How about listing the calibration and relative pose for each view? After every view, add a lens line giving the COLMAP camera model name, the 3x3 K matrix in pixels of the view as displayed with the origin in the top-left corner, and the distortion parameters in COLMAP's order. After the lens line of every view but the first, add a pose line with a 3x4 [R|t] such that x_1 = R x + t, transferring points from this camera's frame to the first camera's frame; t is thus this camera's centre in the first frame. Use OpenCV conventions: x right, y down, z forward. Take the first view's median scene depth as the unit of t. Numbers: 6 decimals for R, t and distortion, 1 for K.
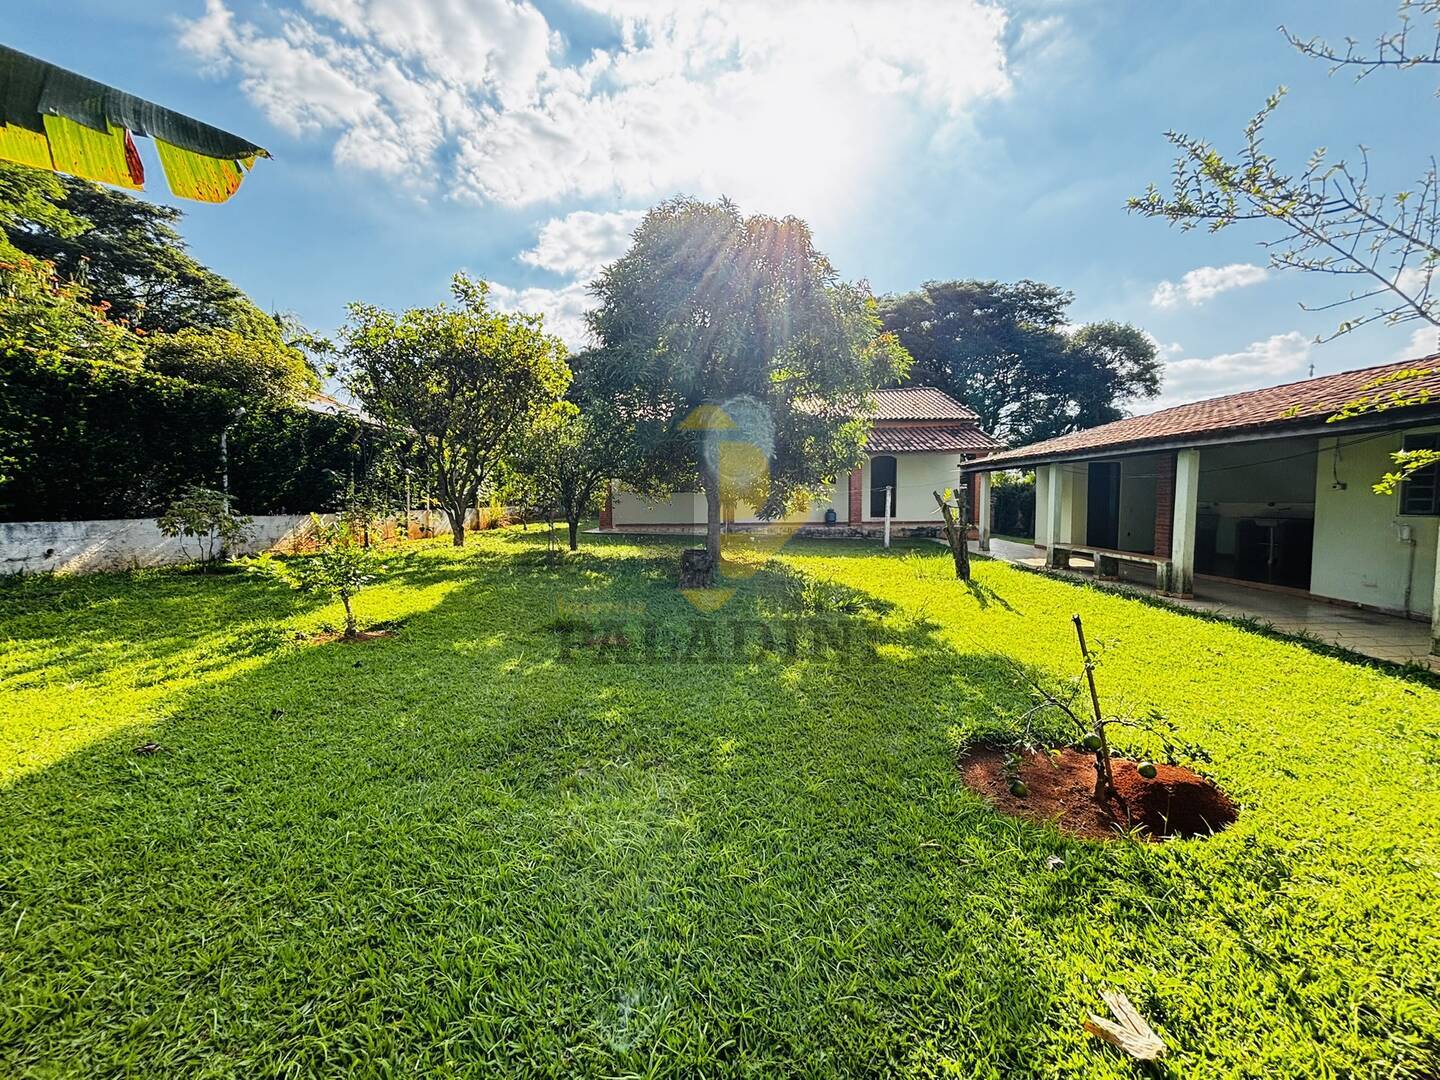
lens RADIAL K [[581.2, 0, 724.4], [0, 581.2, 532.4], [0, 0, 1]] dist [-0.001976, 0.000005]
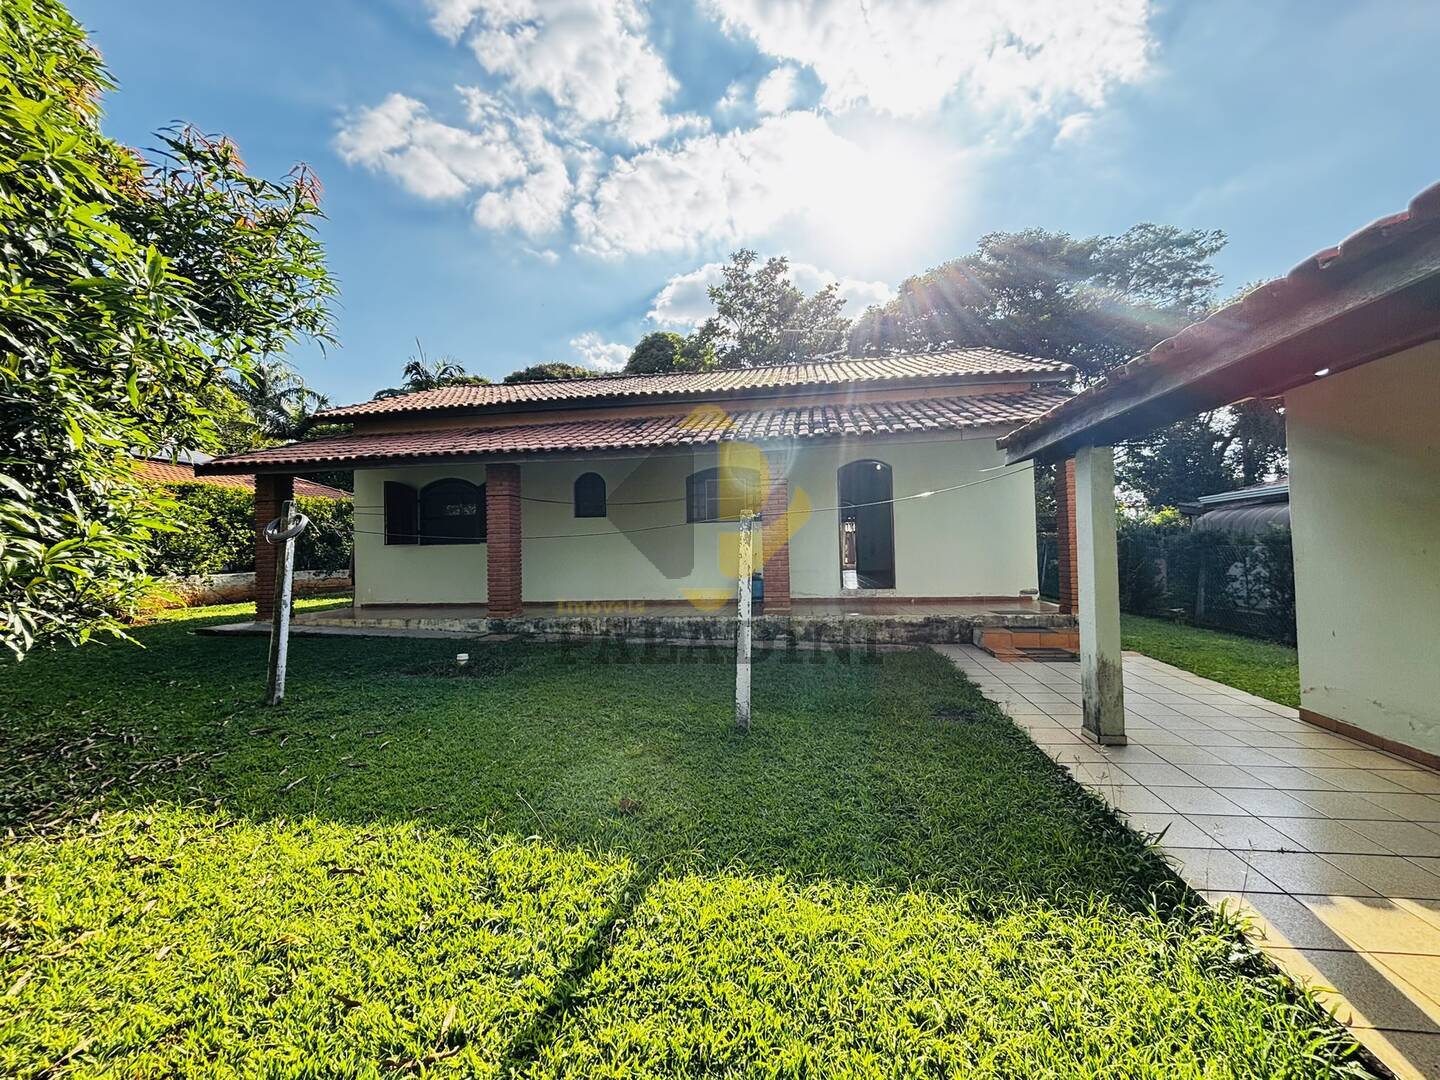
lens RADIAL K [[587.2, 0, 713.1], [0, 587.2, 542.9], [0, 0, 1]] dist [-0.000413, 0.000262]
pose [[0.987720, -0.019657, -0.154995, 0.417426], [0.007869, 0.997053, -0.076308, -0.053404], [0.156039, 0.074151, 0.984964, 0.929998]]
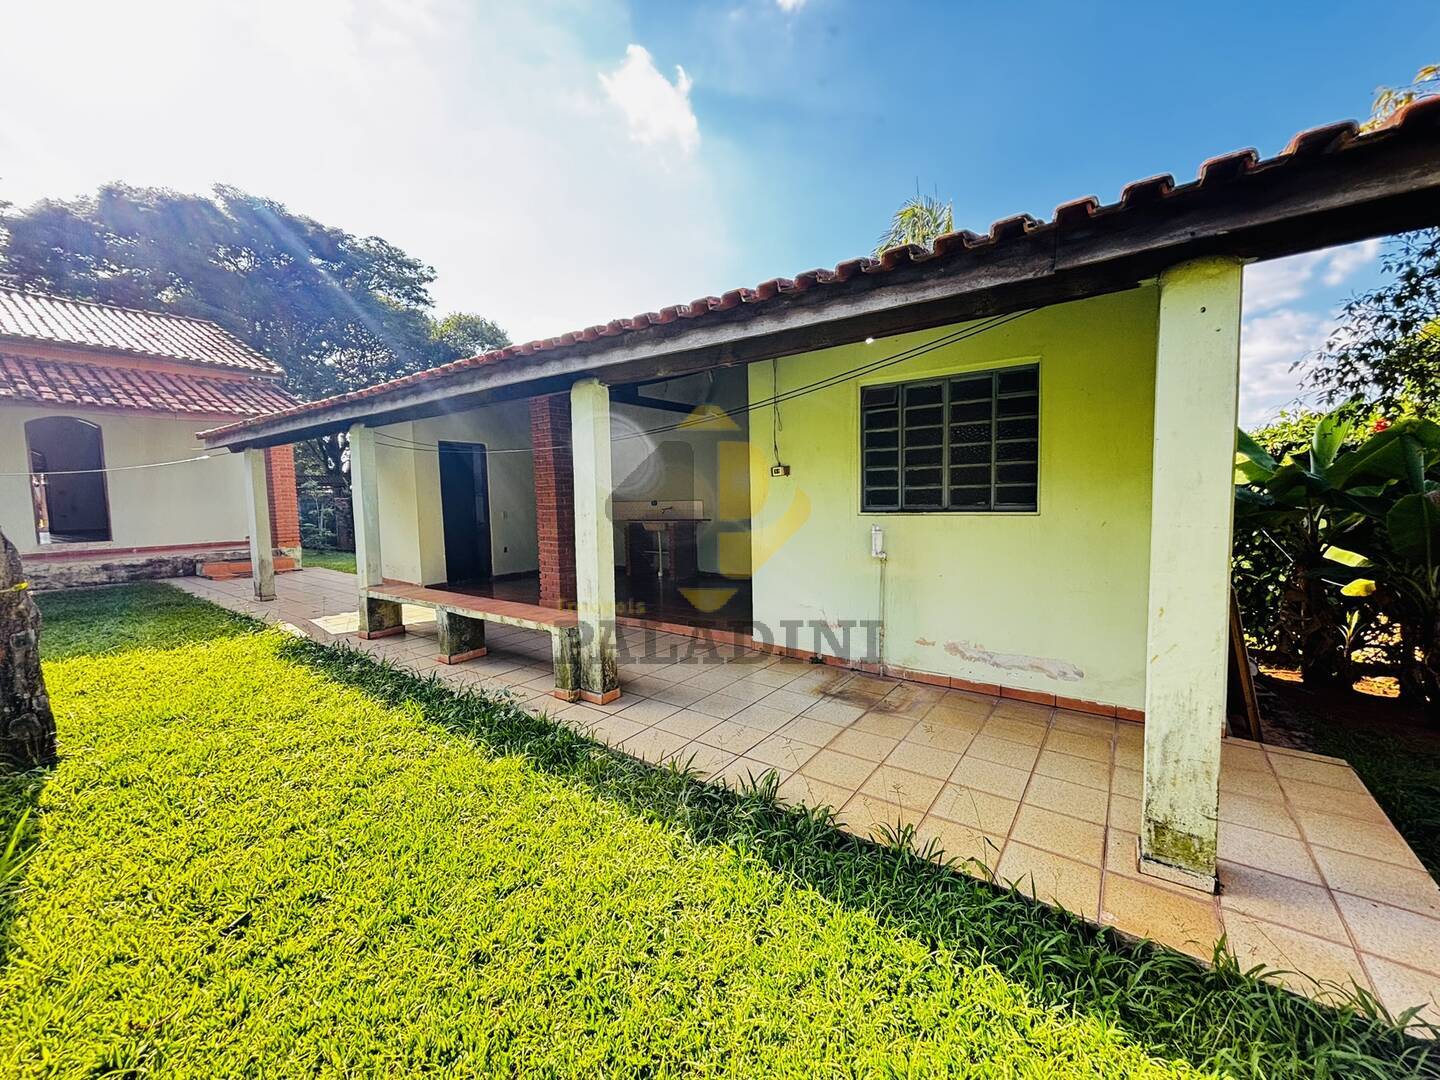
lens RADIAL K [[581.2, 0, 728.7], [0, 581.2, 541.5], [0, 0, 1]] dist [-0.001976, 0.000005]
pose [[0.569117, -0.066042, 0.819600, 0.345932], [0.062139, 0.997373, 0.037218, -0.019885], [-0.819905, 0.029748, 0.571726, 0.473582]]
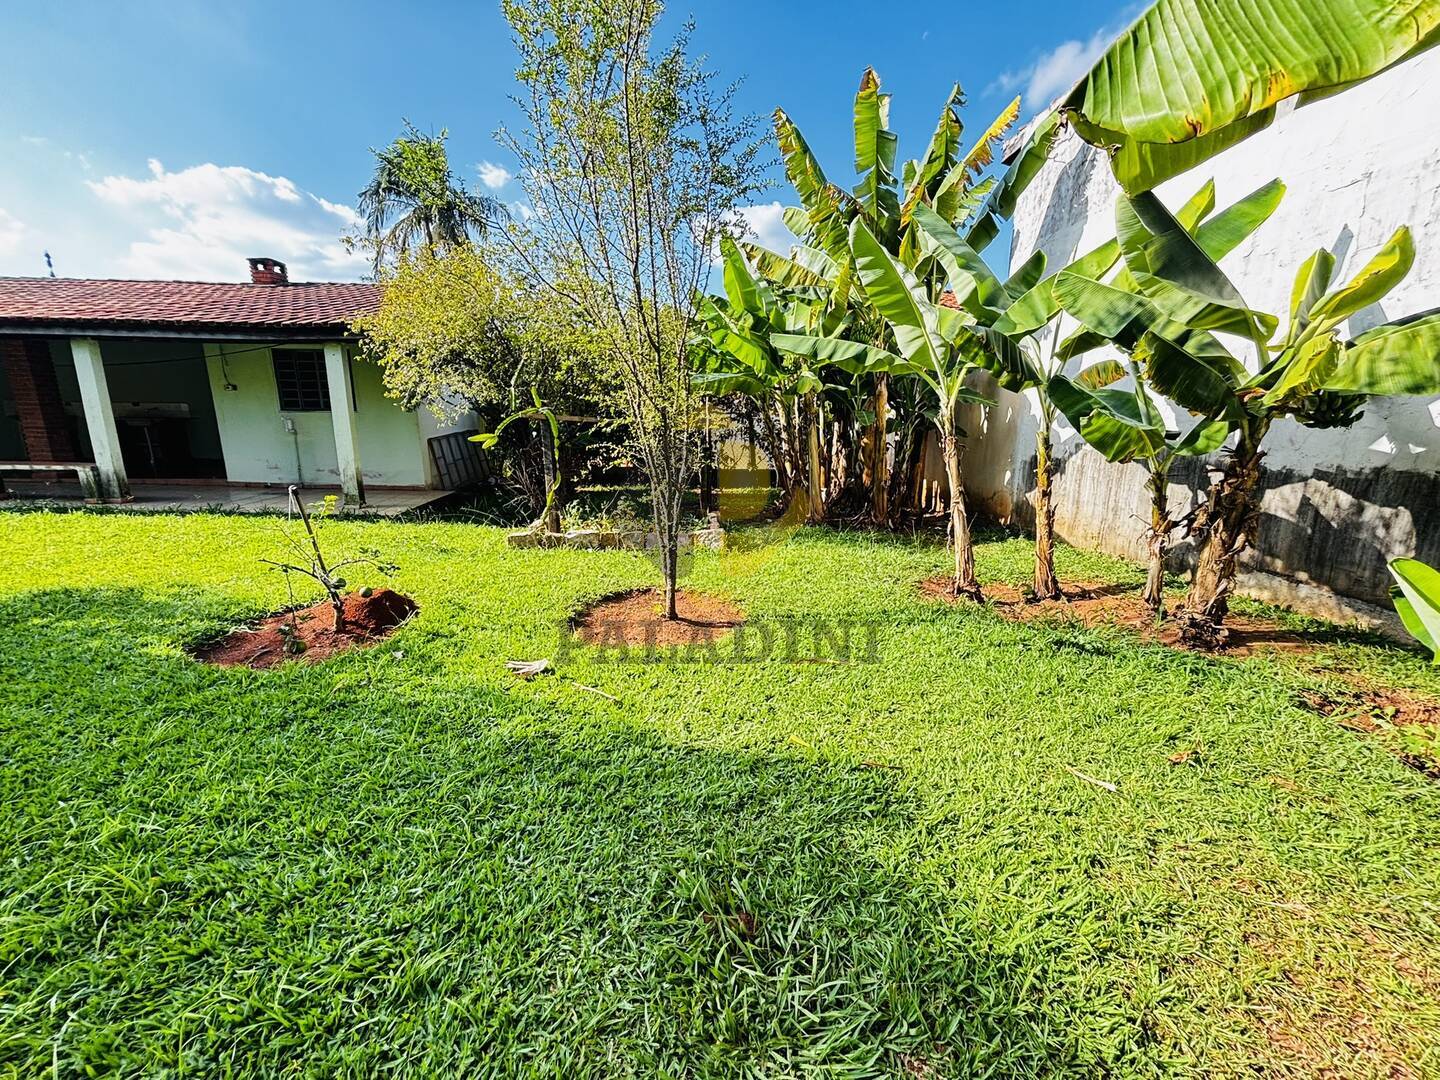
lens RADIAL K [[581.2, 0, 712.9], [0, 581.2, 539.2], [0, 0, 1]] dist [-0.001976, 0.000005]
pose [[-0.044039, -0.214750, 0.975676, -0.137210], [0.045407, 0.975184, 0.216691, 0.007593], [-0.997997, 0.053845, -0.033195, 0.054205]]
